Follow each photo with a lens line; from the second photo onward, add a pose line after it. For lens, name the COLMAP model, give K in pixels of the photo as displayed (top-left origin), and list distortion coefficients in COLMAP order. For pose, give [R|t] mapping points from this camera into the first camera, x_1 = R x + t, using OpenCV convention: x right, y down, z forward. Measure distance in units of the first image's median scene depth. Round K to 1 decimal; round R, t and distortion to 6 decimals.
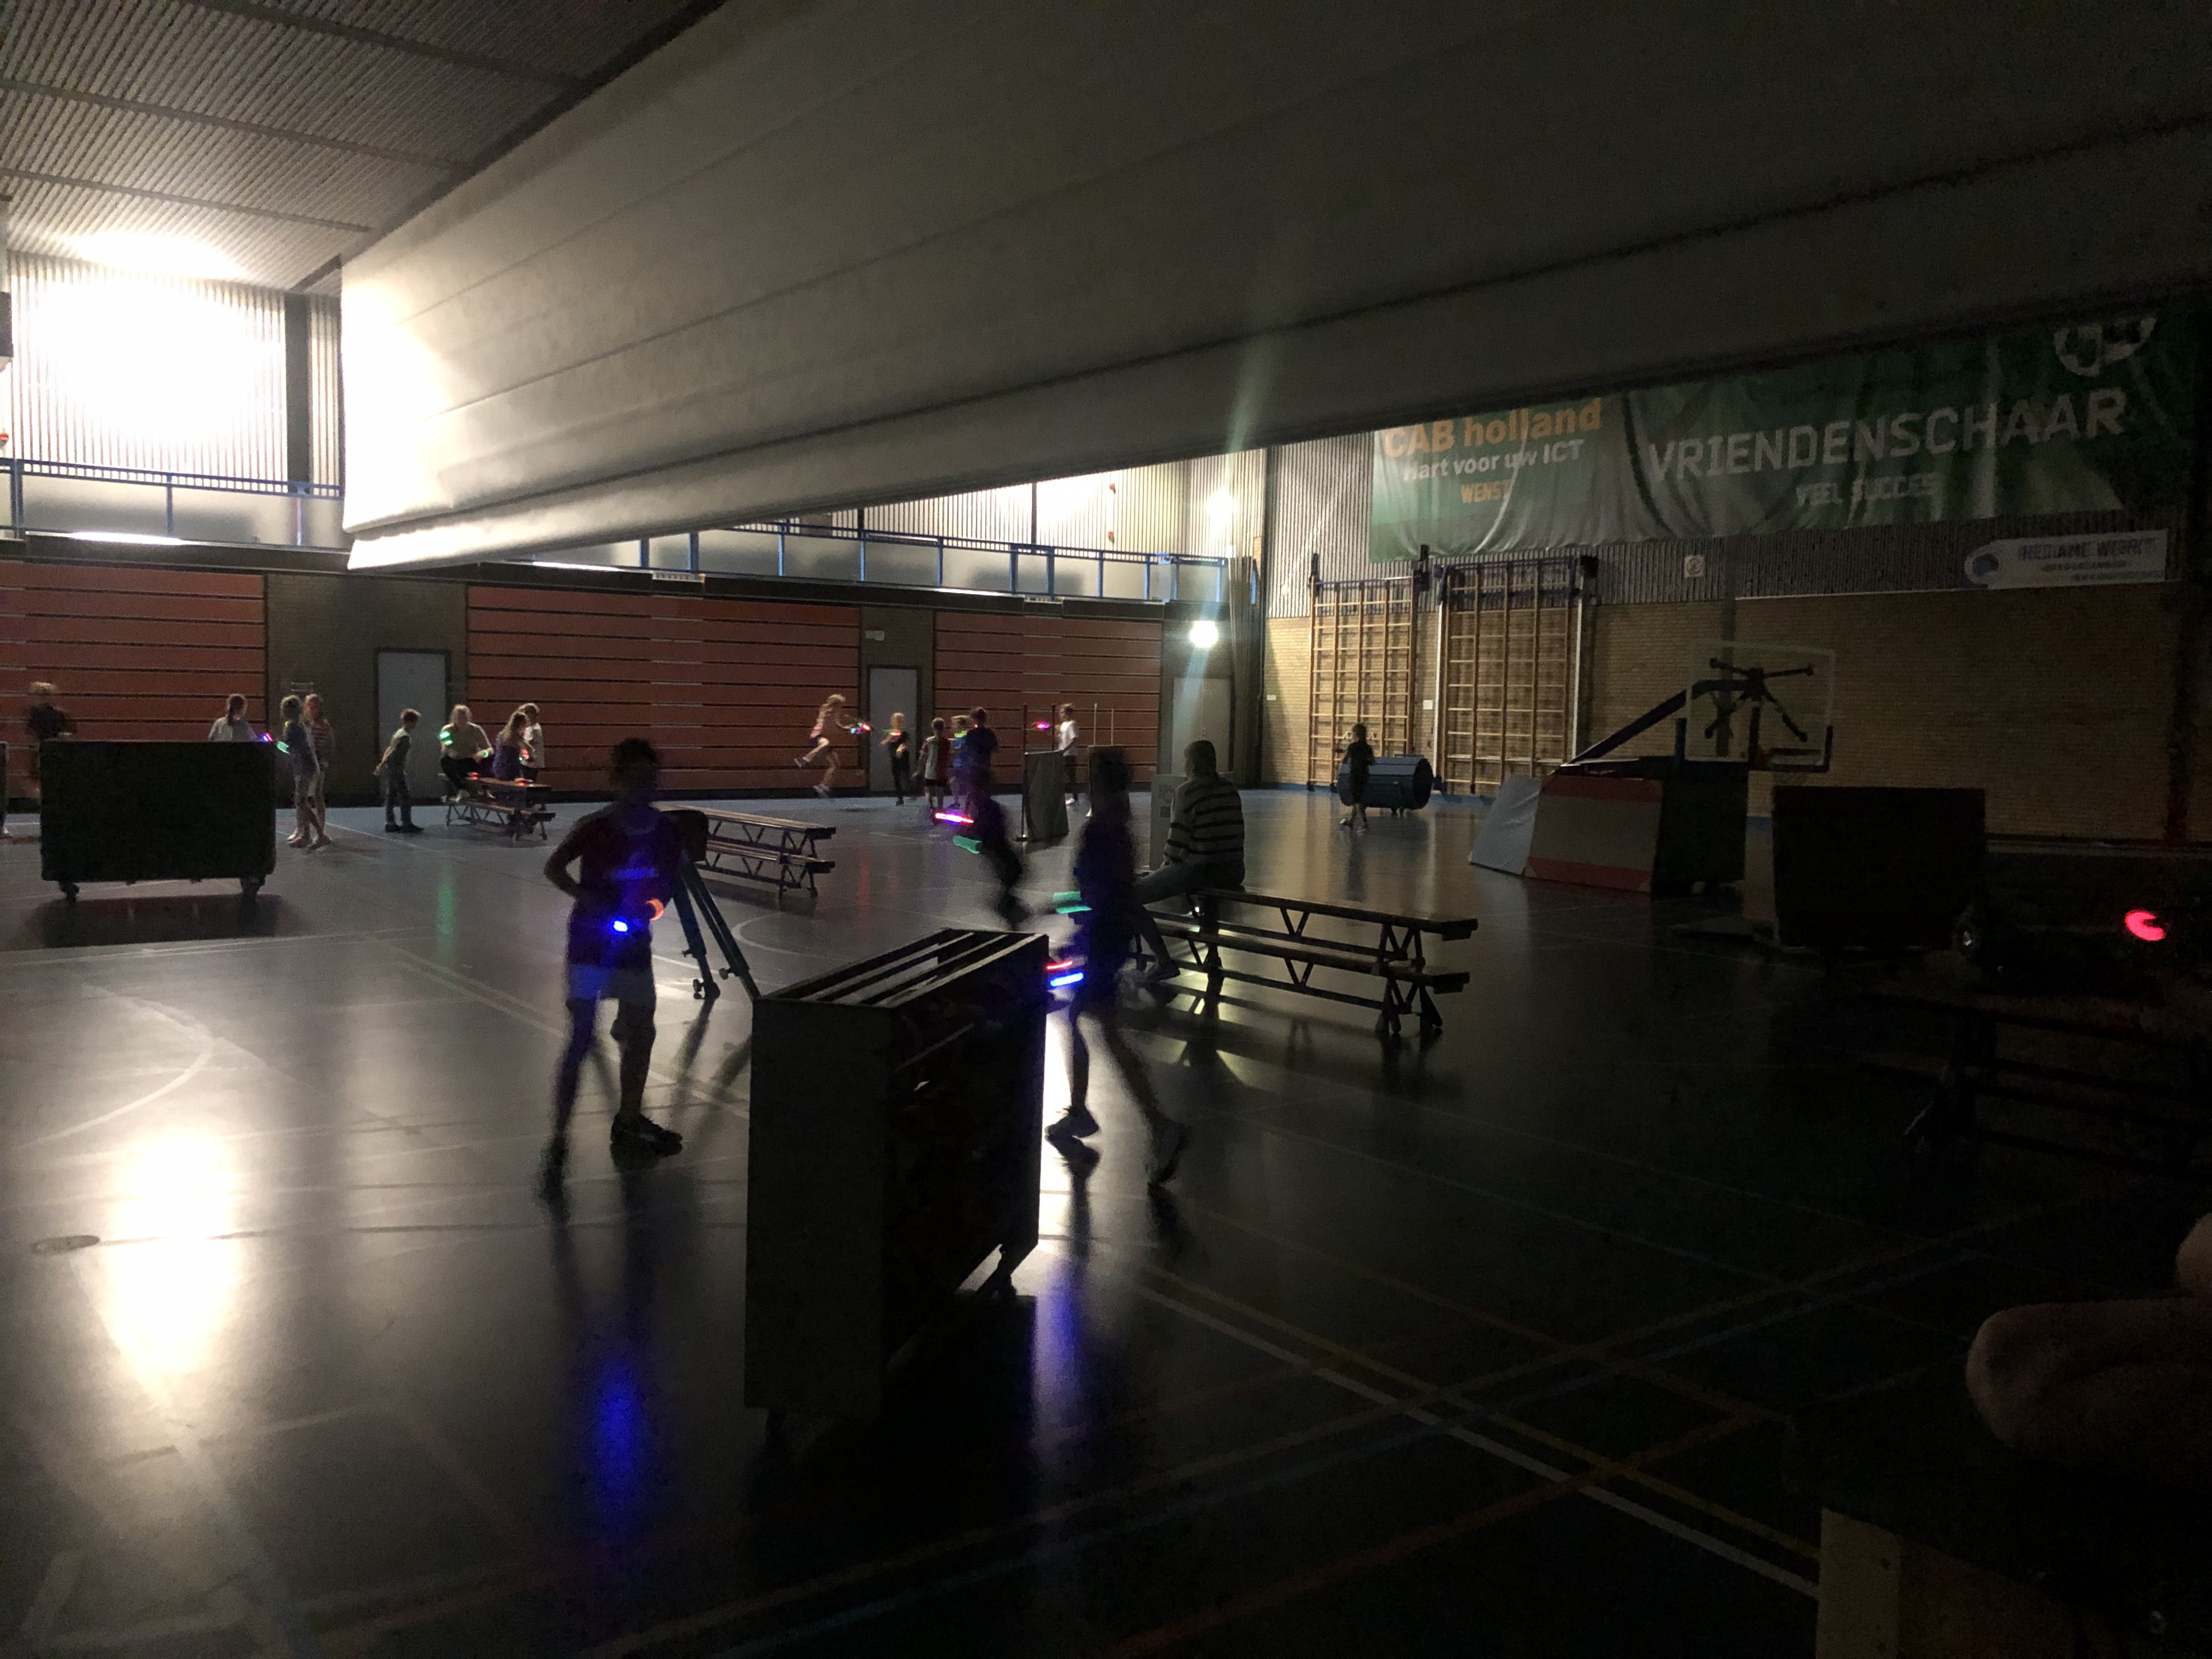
lens RADIAL K [[1827.9, 0, 1073.8], [0, 1827.9, 832.9], [0, 0, 1]] dist [0.042109, -0.035843]
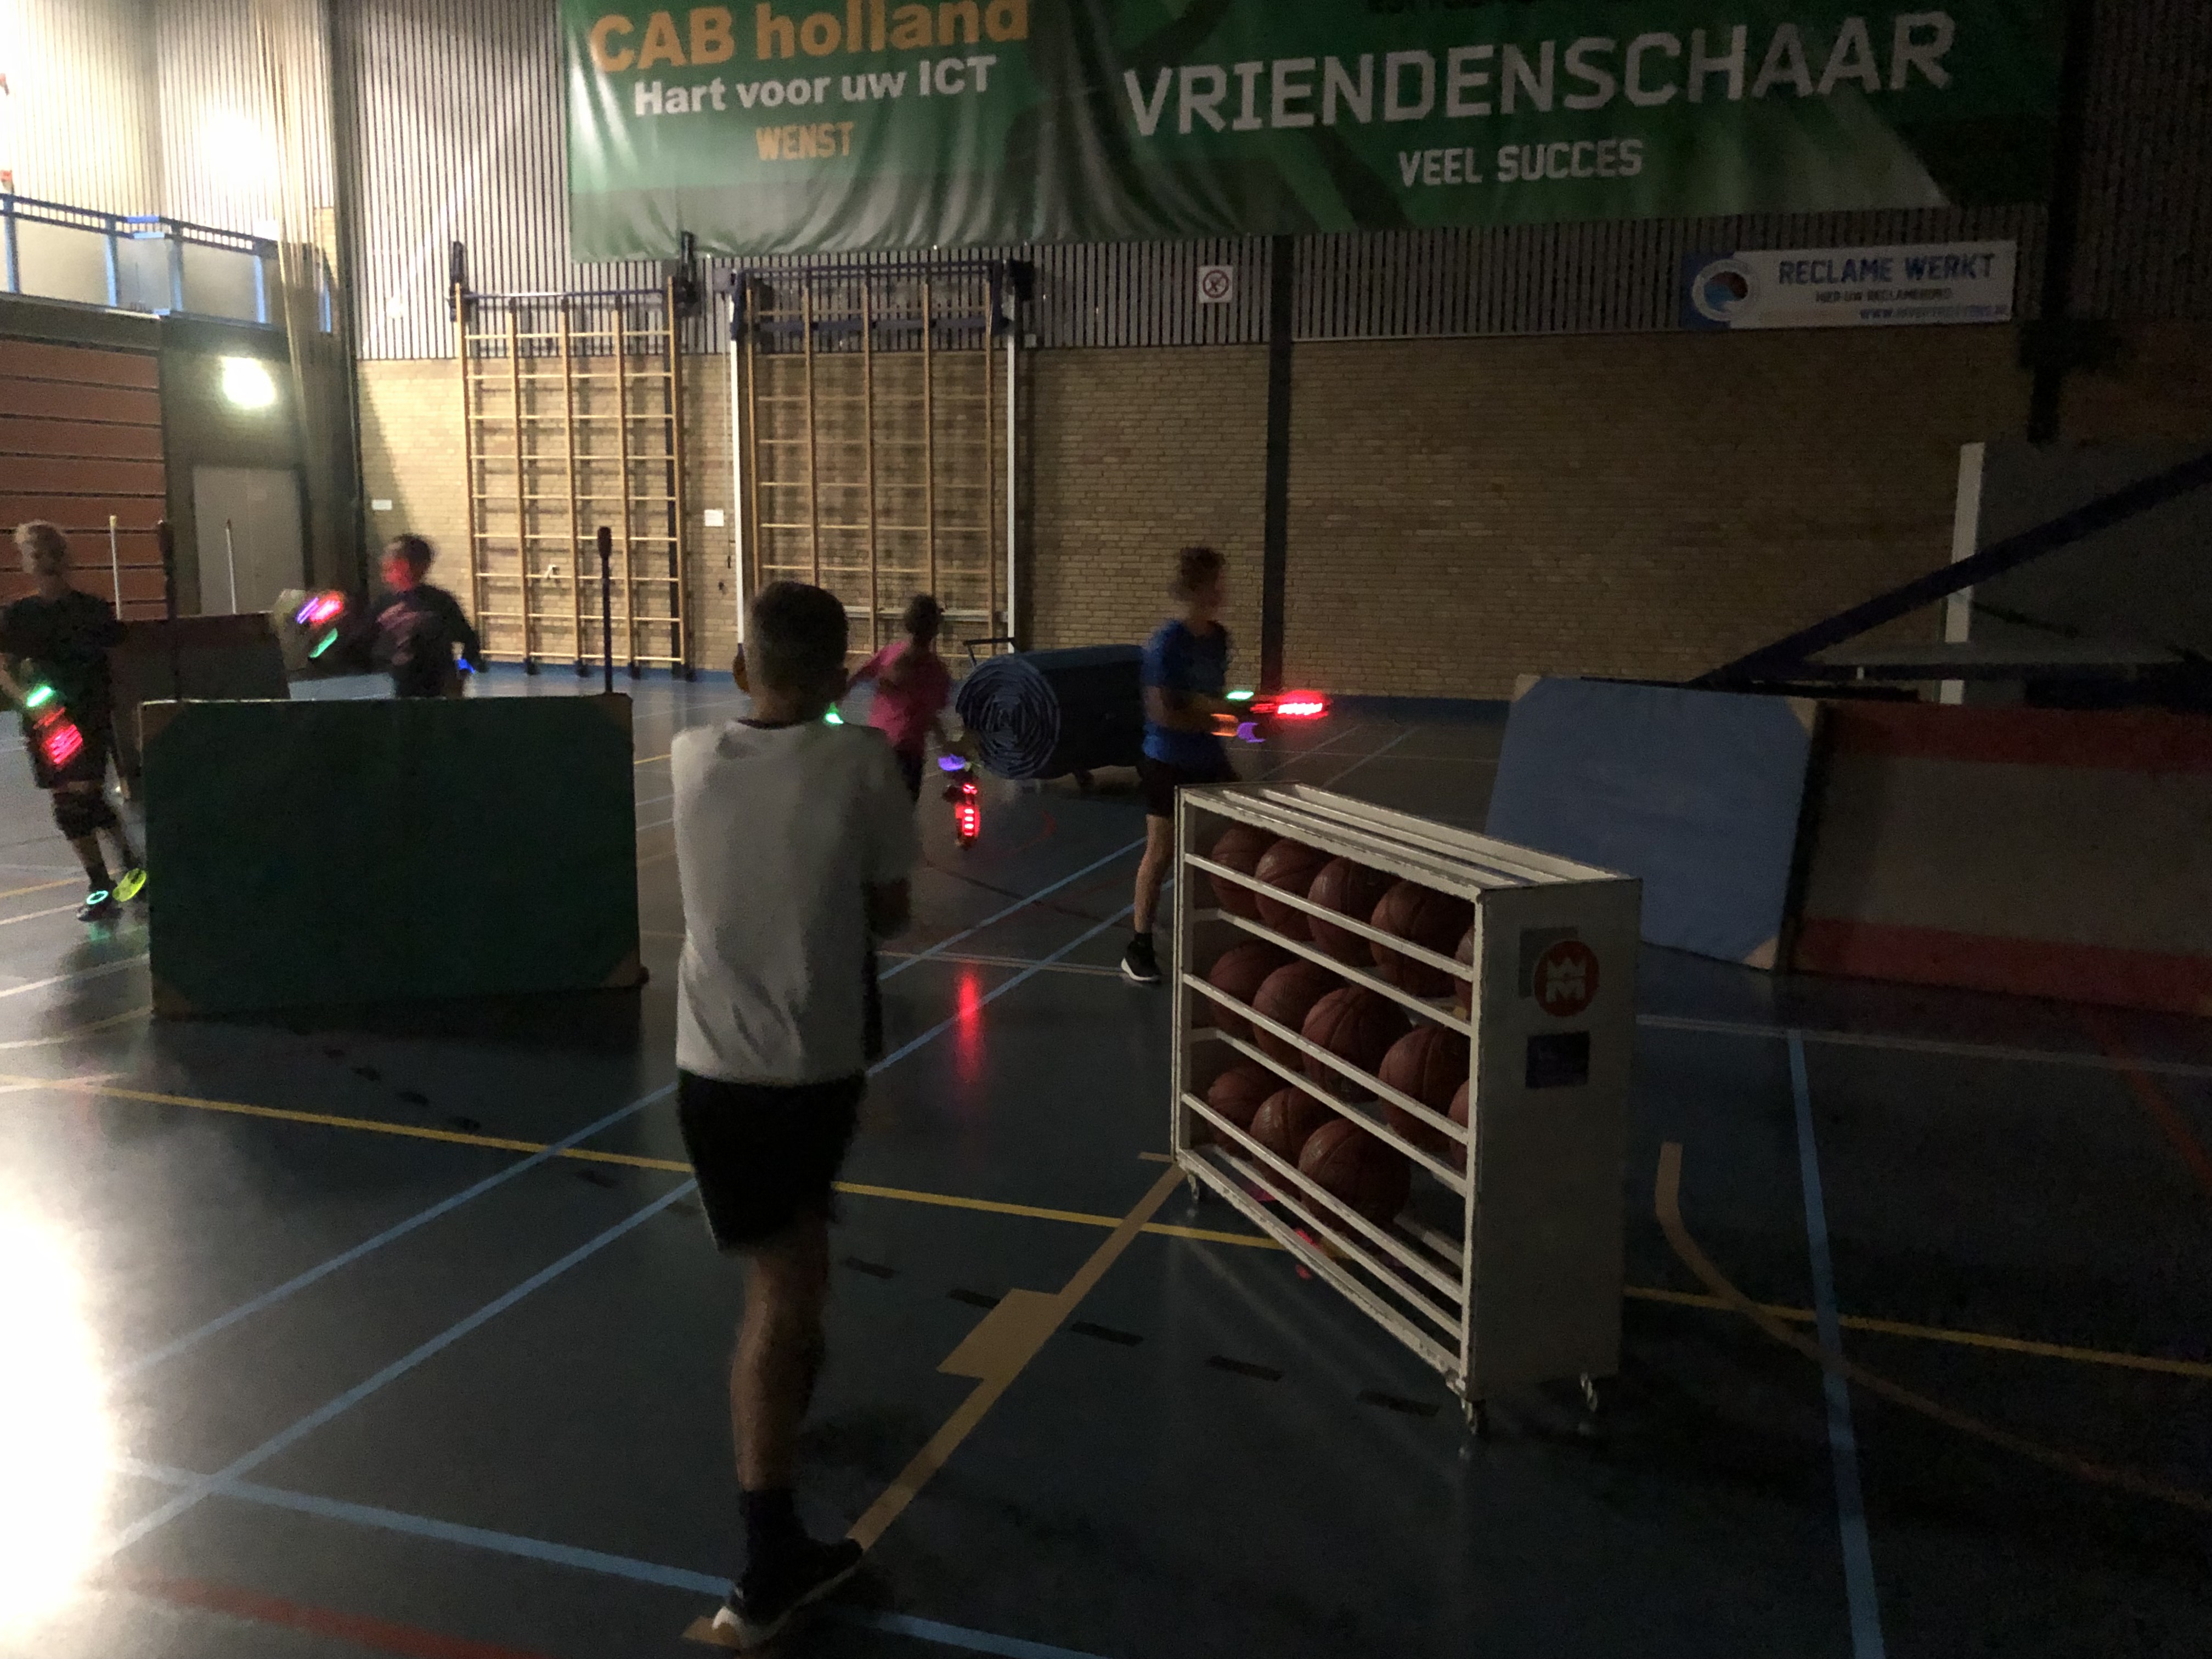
lens RADIAL K [[1883.1, 0, 1082.0], [0, 1883.1, 869.3], [0, 0, 1]] dist [0.048204, -0.036745]
pose [[0.814883, -0.099667, 0.570993, -0.086917], [0.042755, 0.992758, 0.112268, -0.028498], [-0.578047, -0.067072, 0.813242, 0.576968]]
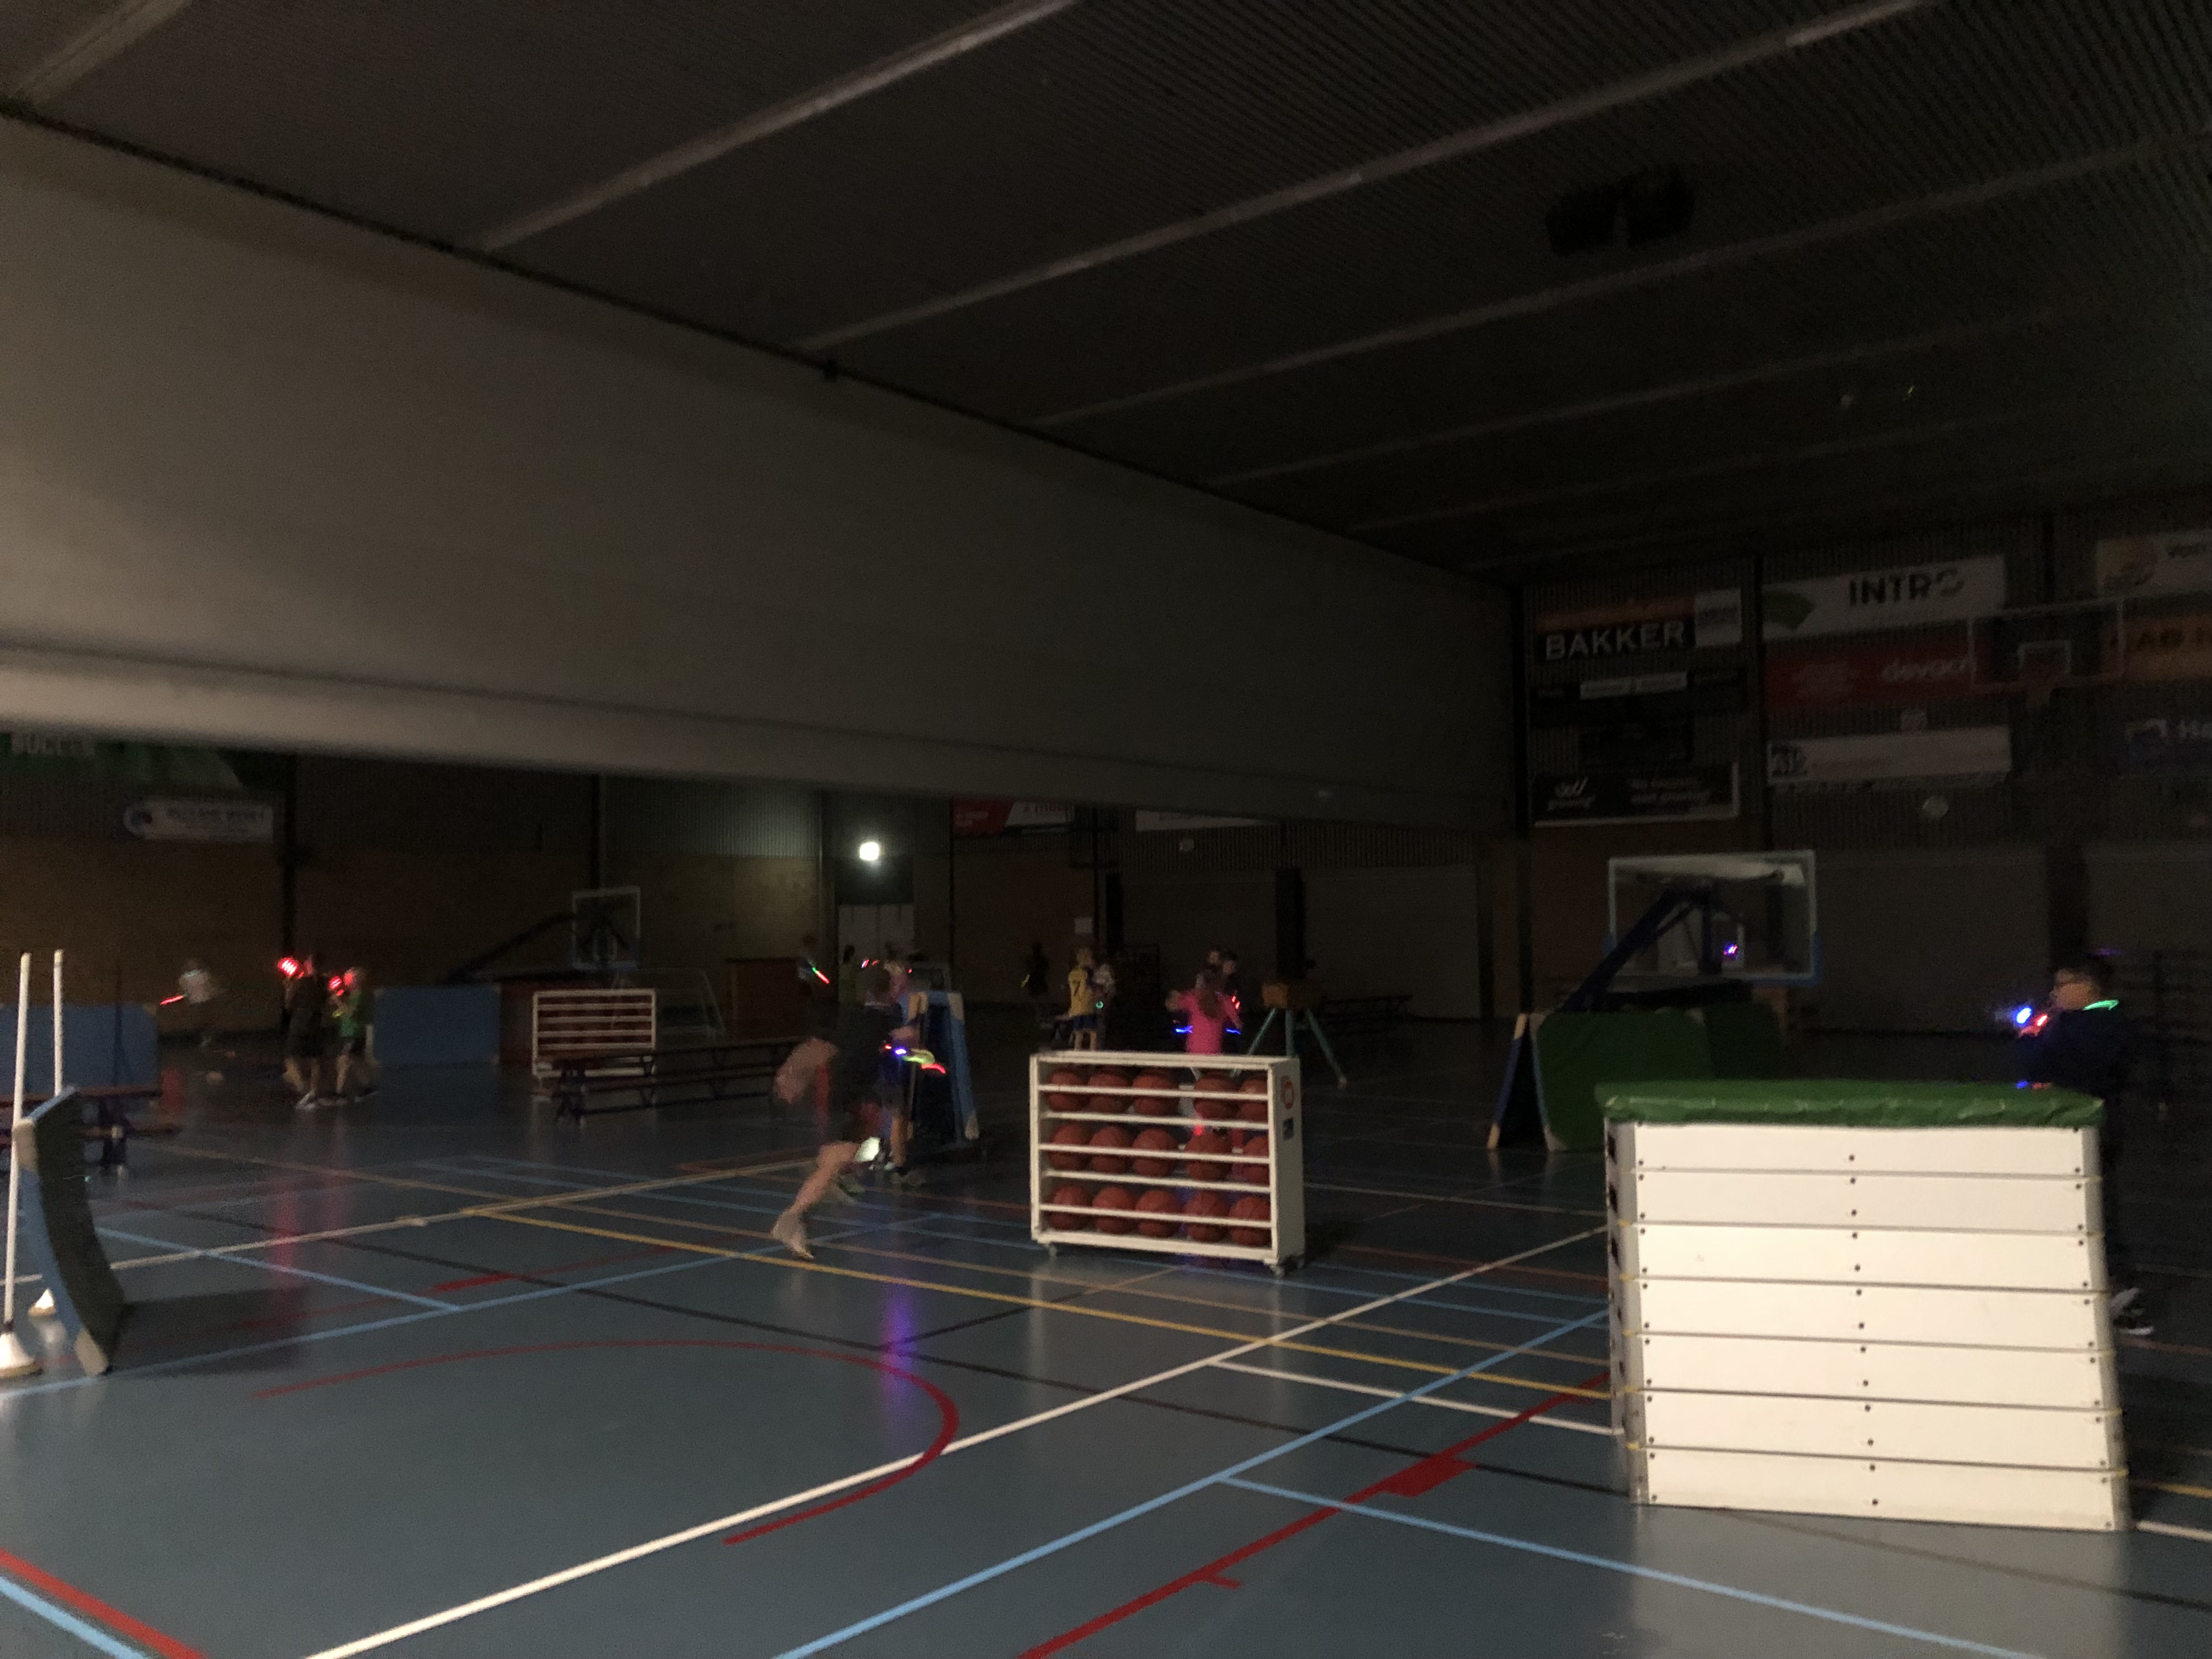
lens RADIAL K [[1827.9, 0, 1106.8], [0, 1827.9, 829.3], [0, 0, 1]] dist [0.042109, -0.035843]
pose [[-0.256659, 0.041260, 0.965621, -0.864222], [0.083615, 0.996290, -0.020346, -0.058982], [-0.962878, 0.075518, -0.259157, 0.697170]]
